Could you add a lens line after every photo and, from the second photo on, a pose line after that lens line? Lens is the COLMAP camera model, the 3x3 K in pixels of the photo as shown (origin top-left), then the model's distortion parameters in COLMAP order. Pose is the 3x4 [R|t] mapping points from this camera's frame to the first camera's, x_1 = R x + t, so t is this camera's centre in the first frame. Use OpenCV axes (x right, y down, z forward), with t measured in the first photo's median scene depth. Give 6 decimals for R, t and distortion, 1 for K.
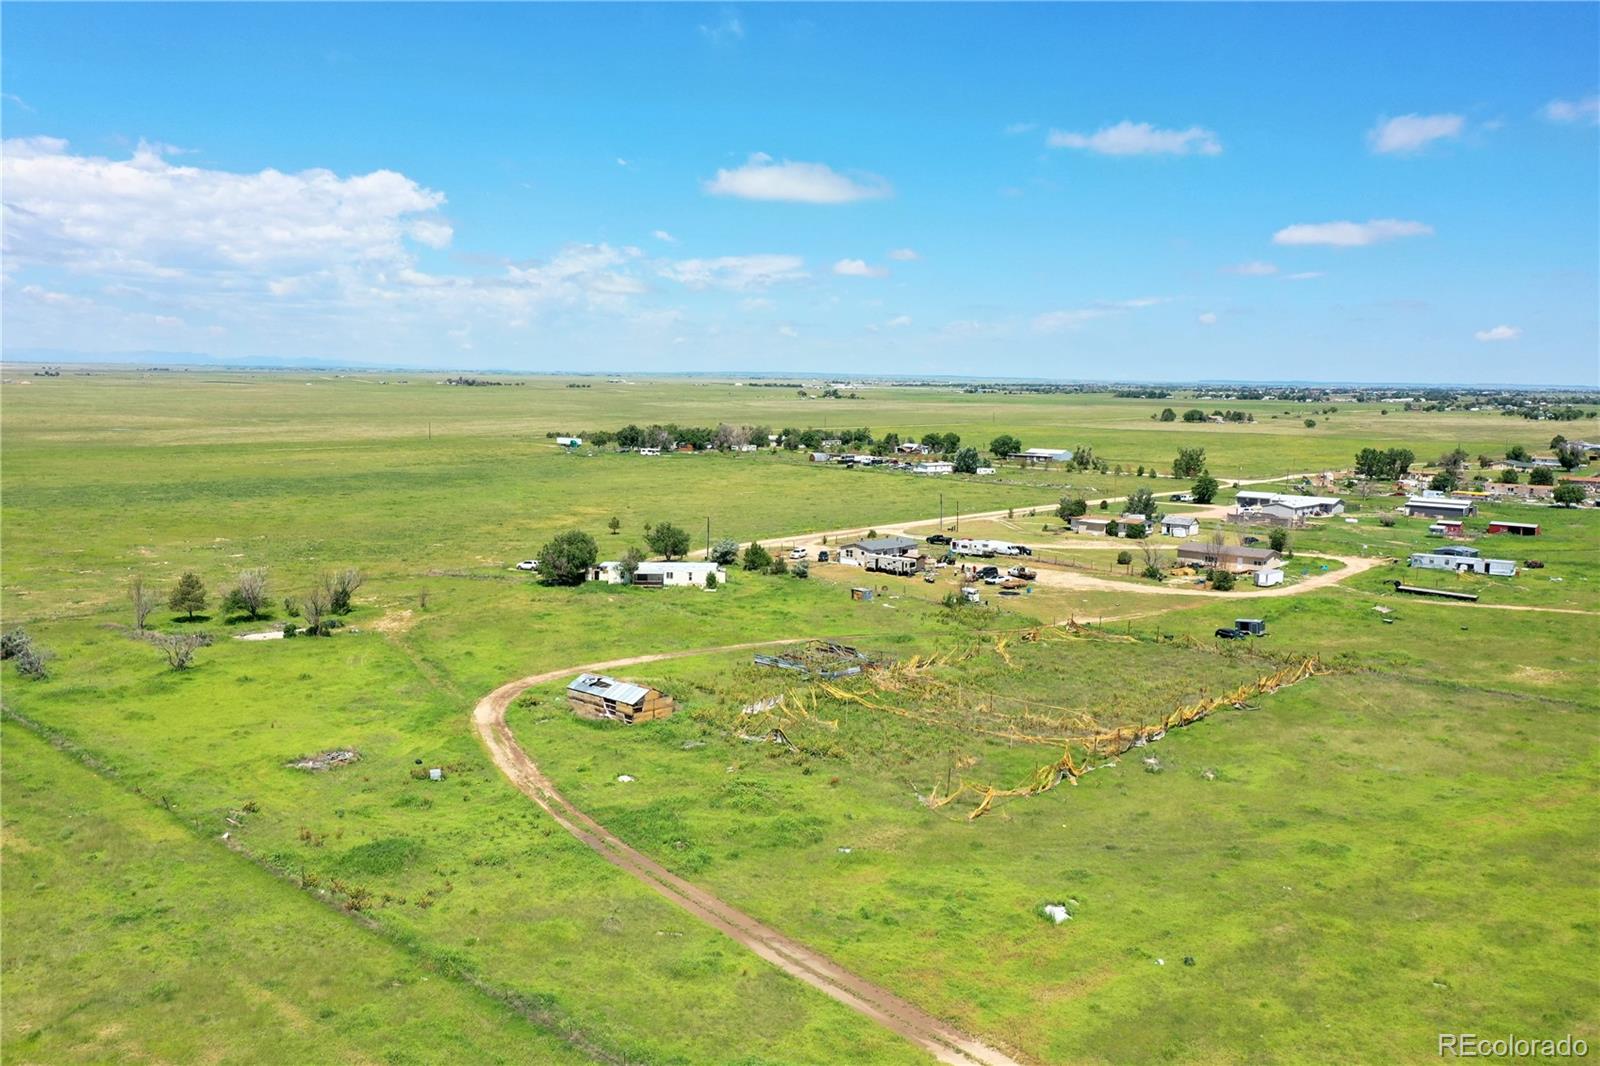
lens RADIAL K [[1285.8, 0, 792.3], [0, 1285.8, 574.0], [0, 0, 1]] dist [0.011227, 0.005495]
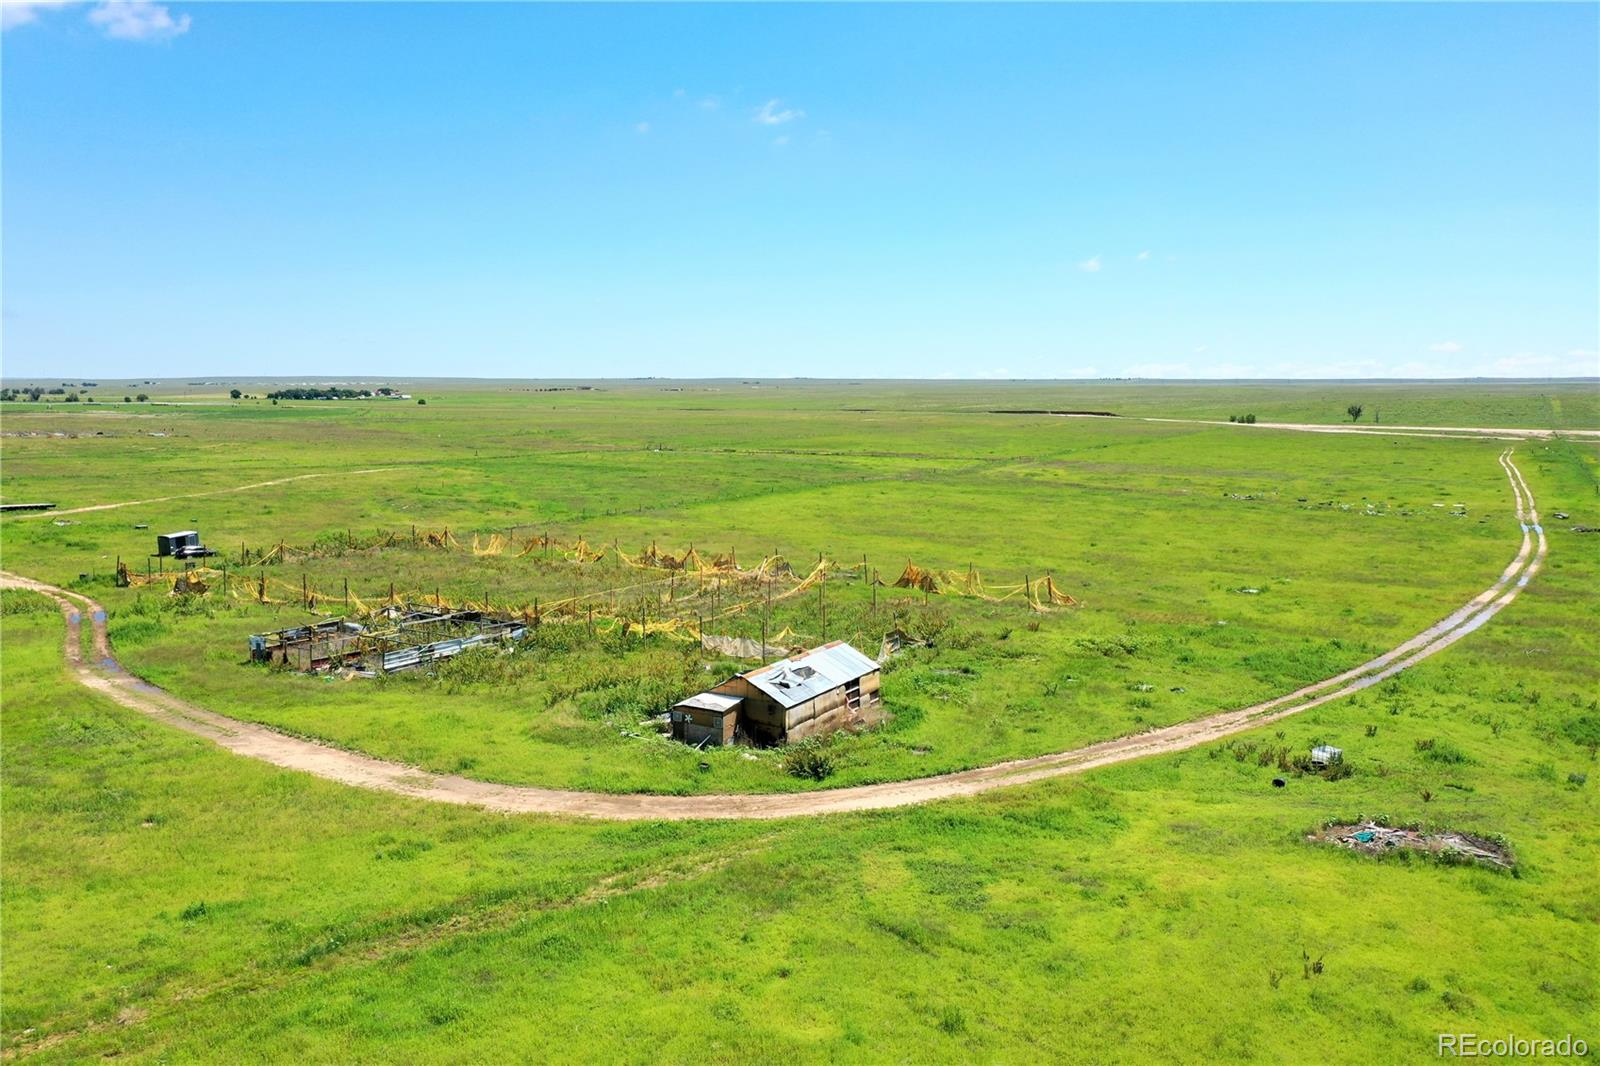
lens RADIAL K [[1285.8, 0, 792.3], [0, 1285.8, 574.0], [0, 0, 1]] dist [0.011227, 0.005495]
pose [[-0.245009, -0.148036, 0.958152, -0.336173], [0.136375, 0.973186, 0.185231, -0.023515], [-0.959882, 0.176052, -0.218251, 0.605560]]
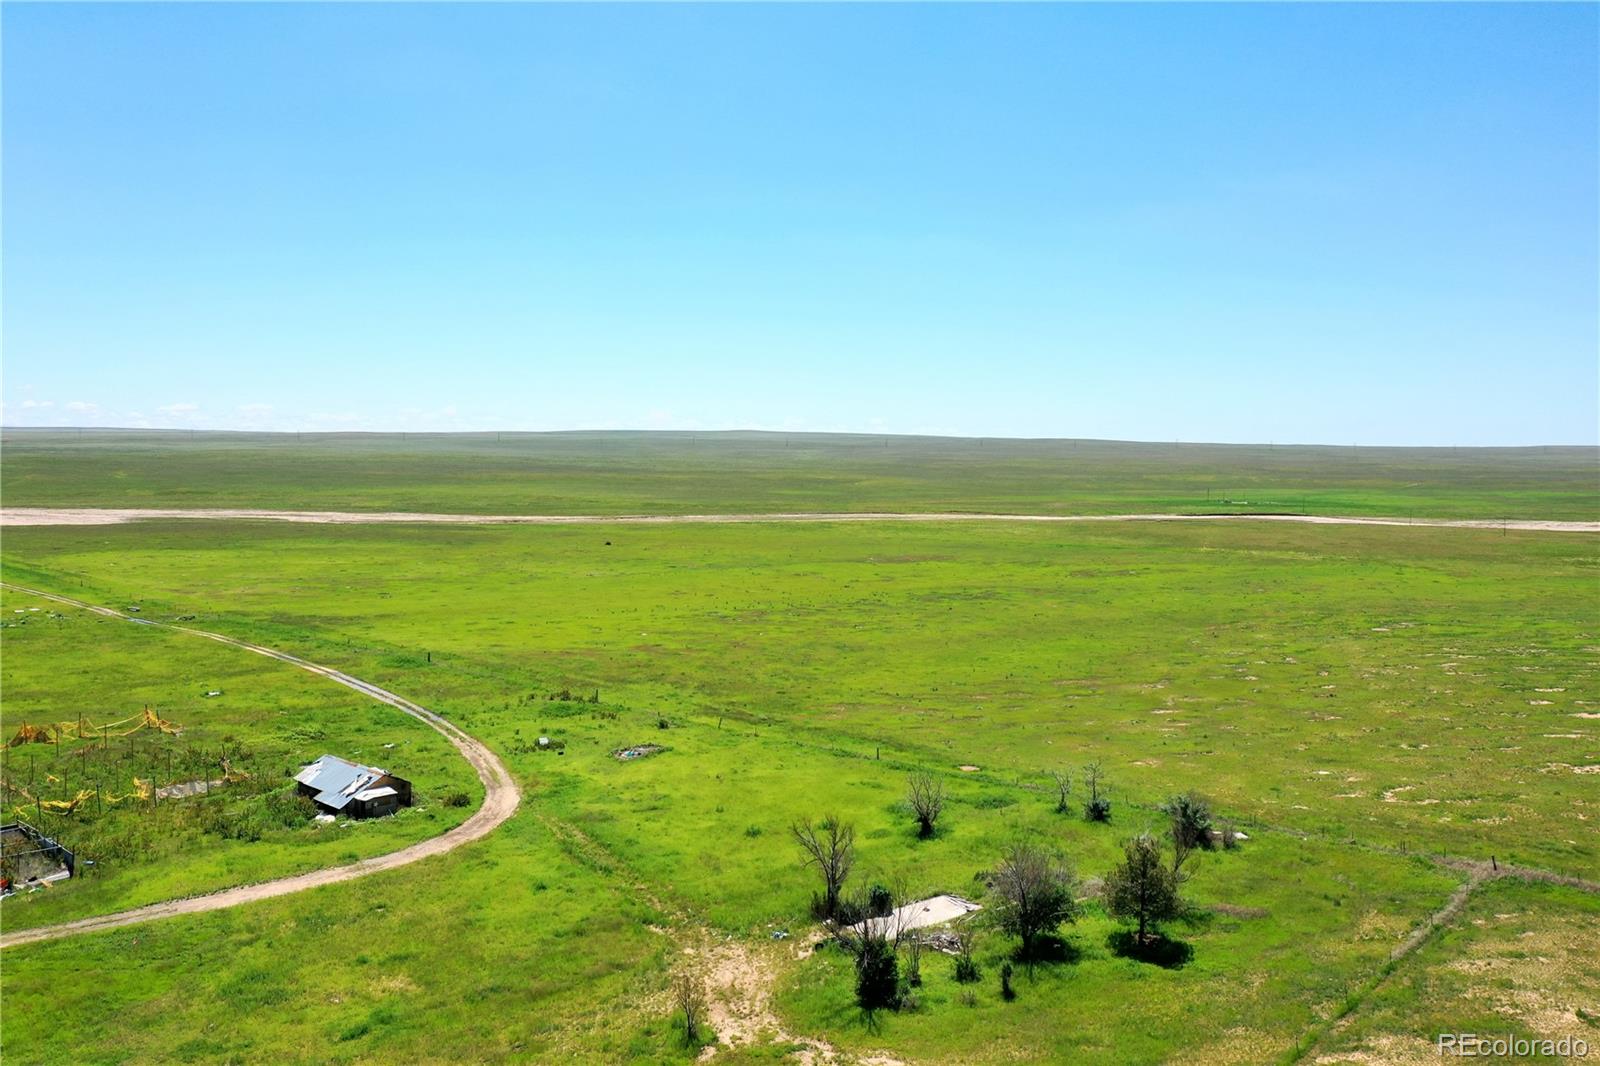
lens RADIAL K [[1285.8, 0, 792.3], [0, 1285.8, 574.0], [0, 0, 1]] dist [0.011227, 0.005495]
pose [[-0.999569, -0.028381, -0.007468, -0.231670], [-0.029337, 0.973057, 0.228691, -0.138666], [0.000776, 0.228812, -0.973470, 0.998701]]
